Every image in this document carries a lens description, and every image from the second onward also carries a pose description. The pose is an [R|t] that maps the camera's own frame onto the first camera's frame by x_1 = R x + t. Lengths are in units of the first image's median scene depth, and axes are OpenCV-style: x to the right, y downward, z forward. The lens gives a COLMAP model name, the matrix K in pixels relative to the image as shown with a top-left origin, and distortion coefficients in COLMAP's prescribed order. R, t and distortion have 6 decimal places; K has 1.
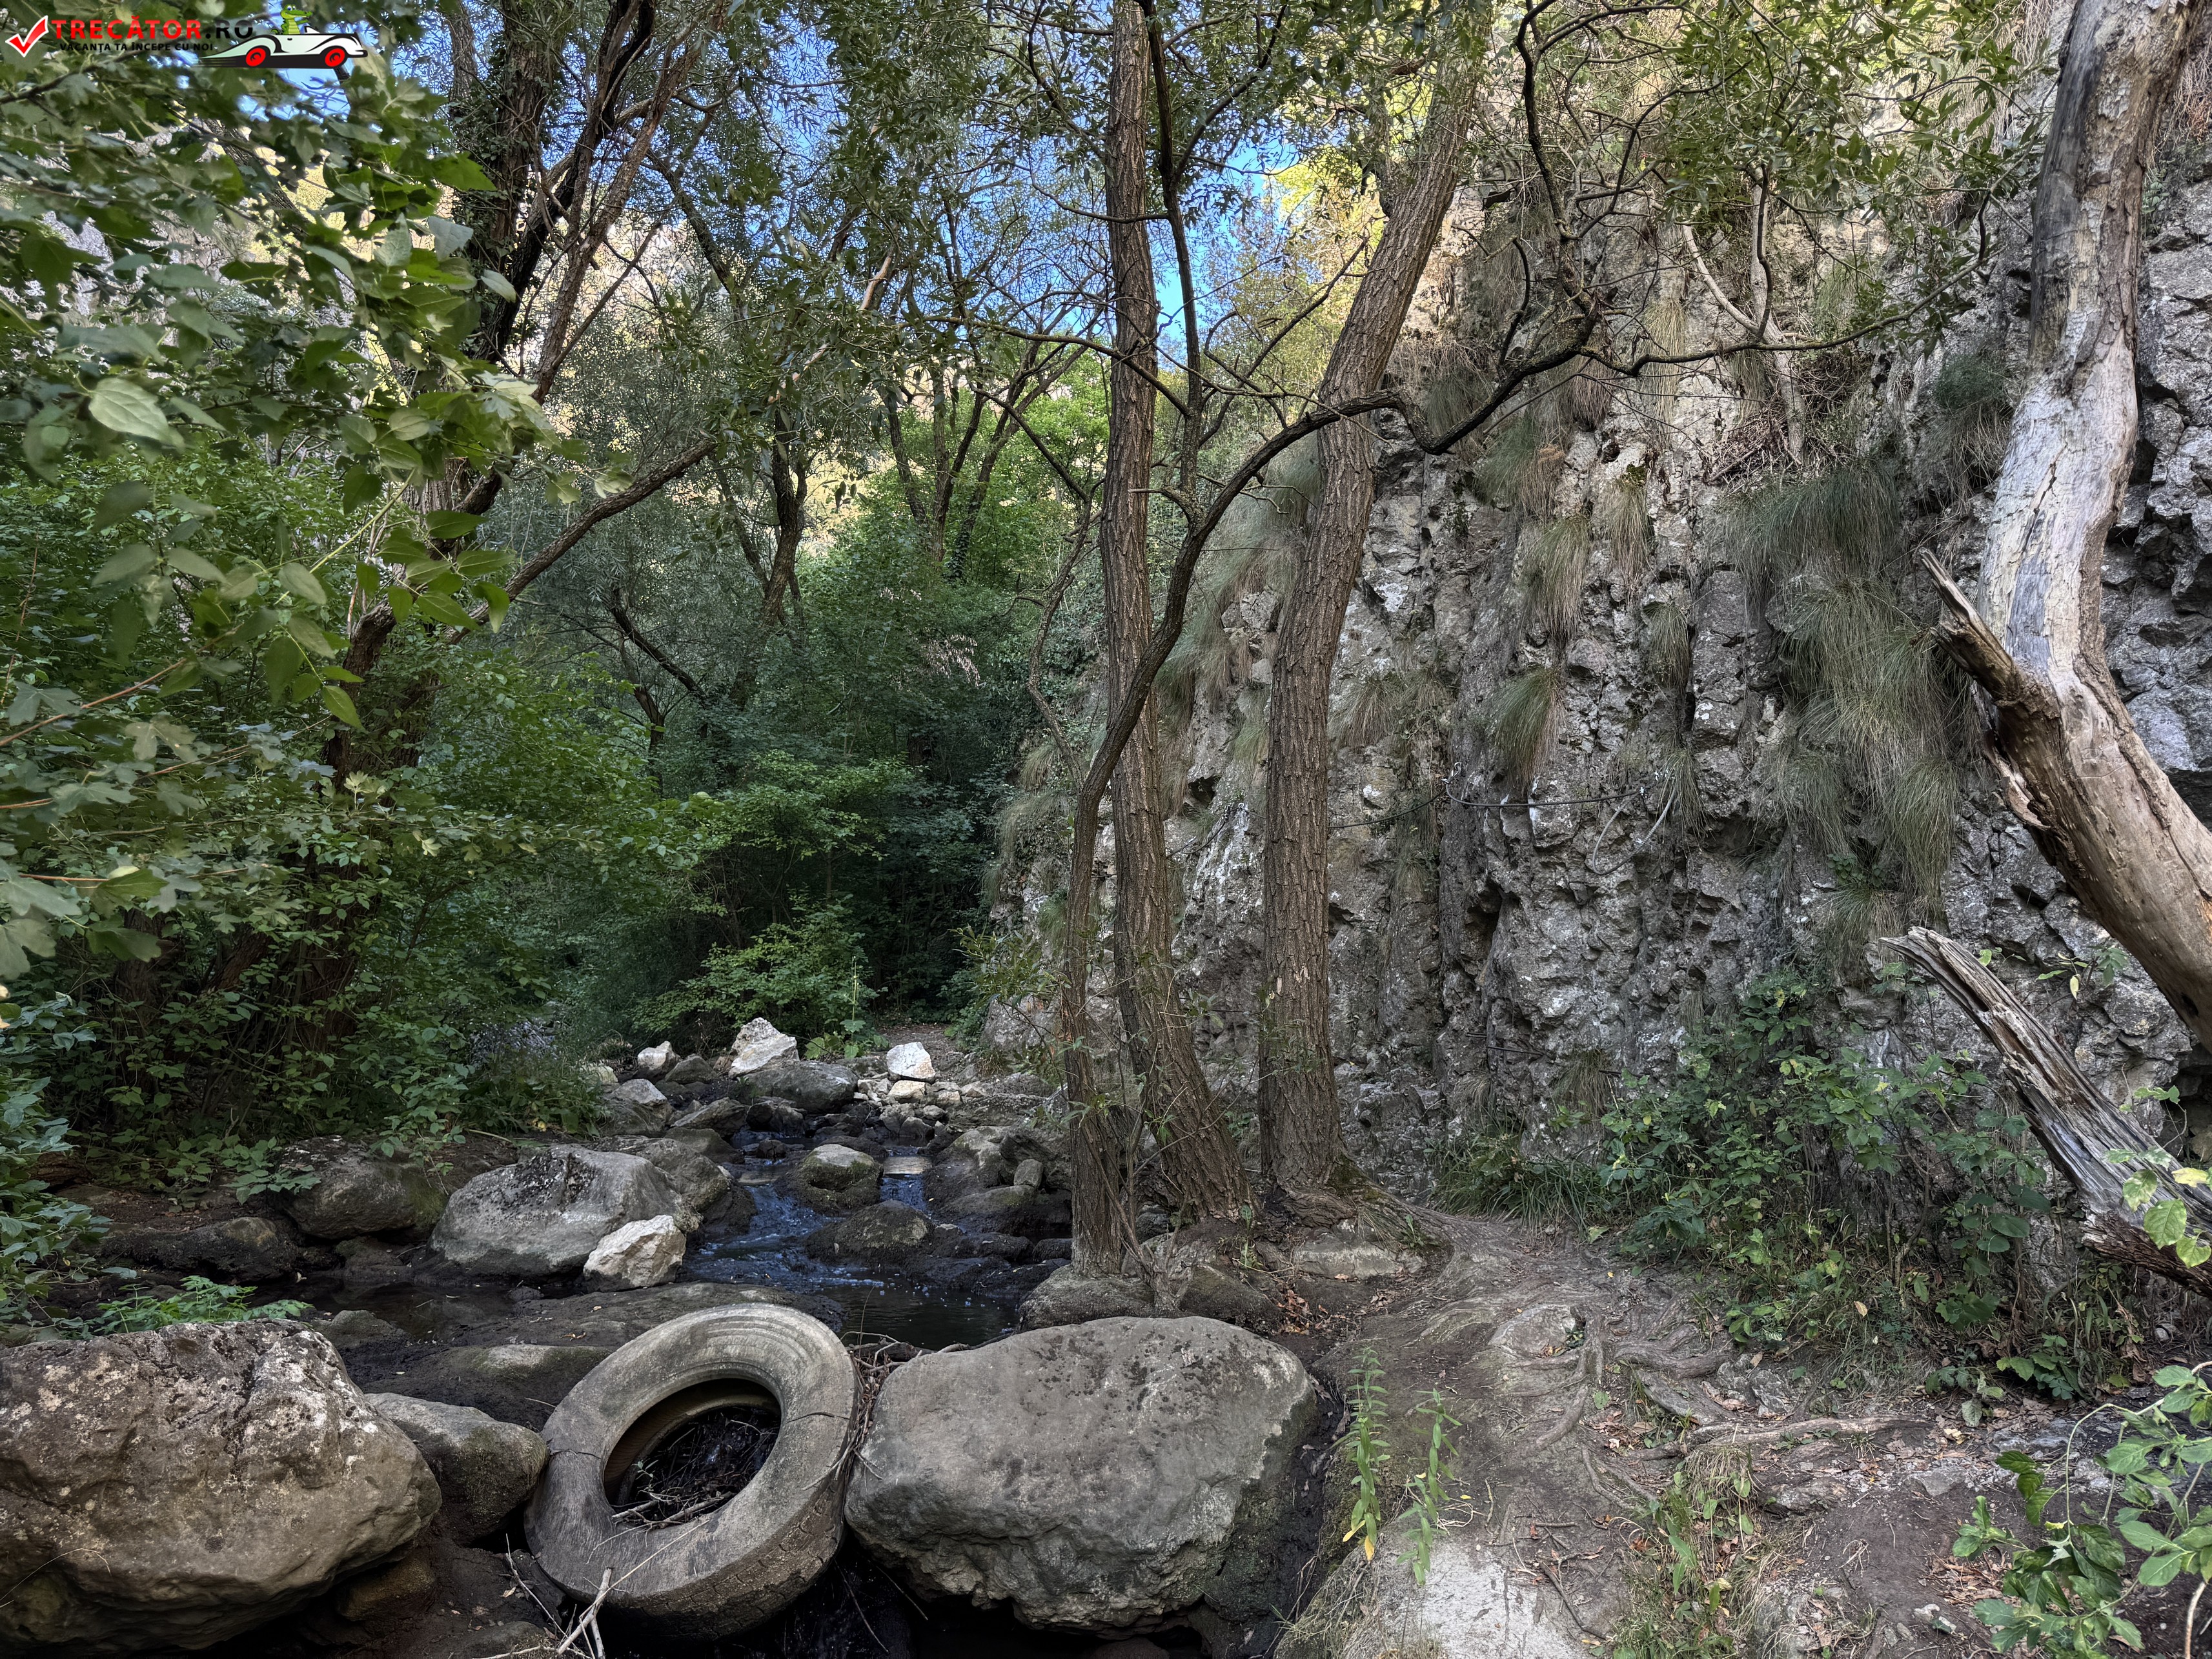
lens RADIAL K [[1556.0, 0, 1105.8], [0, 1556.0, 834.1], [0, 0, 1]] dist [0.042298, -0.047390]
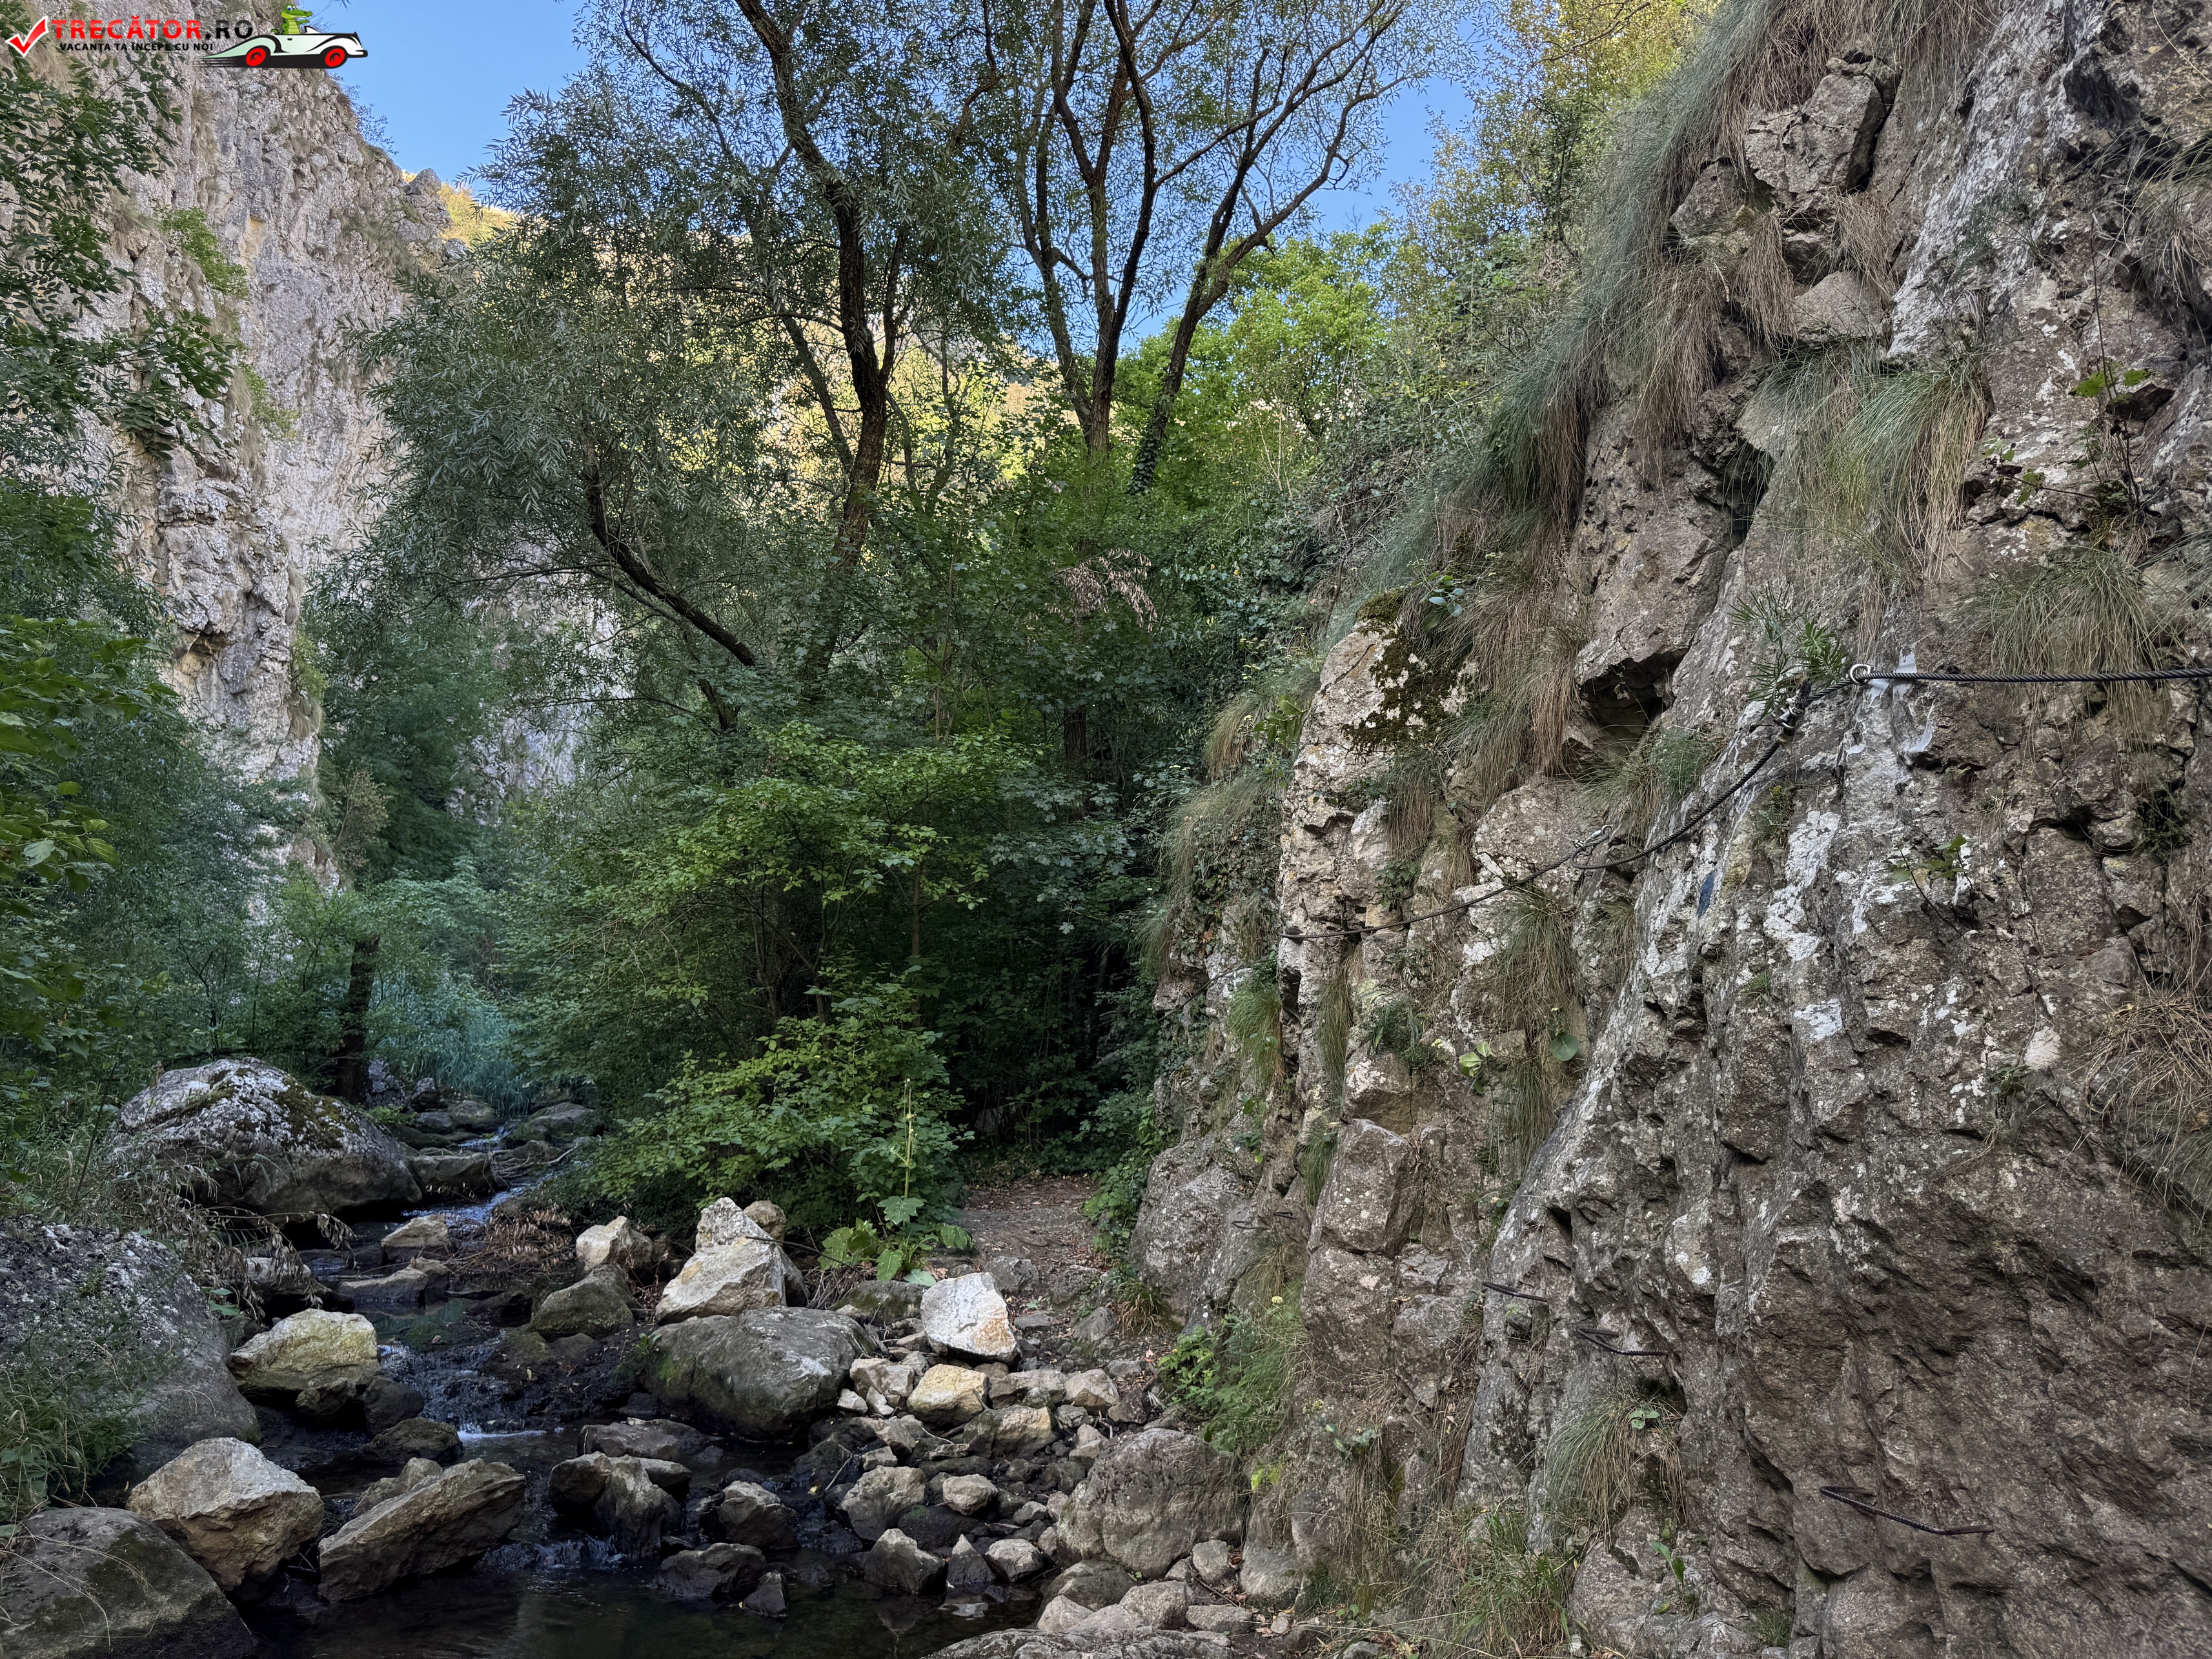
lens RADIAL K [[1556.0, 0, 1109.6], [0, 1556.0, 831.3], [0, 0, 1]] dist [0.042298, -0.047390]
pose [[0.986914, -0.020722, -0.159913, 0.000090], [0.015196, 0.999247, -0.035706, 0.010998], [0.160532, 0.032808, 0.986485, 0.457063]]
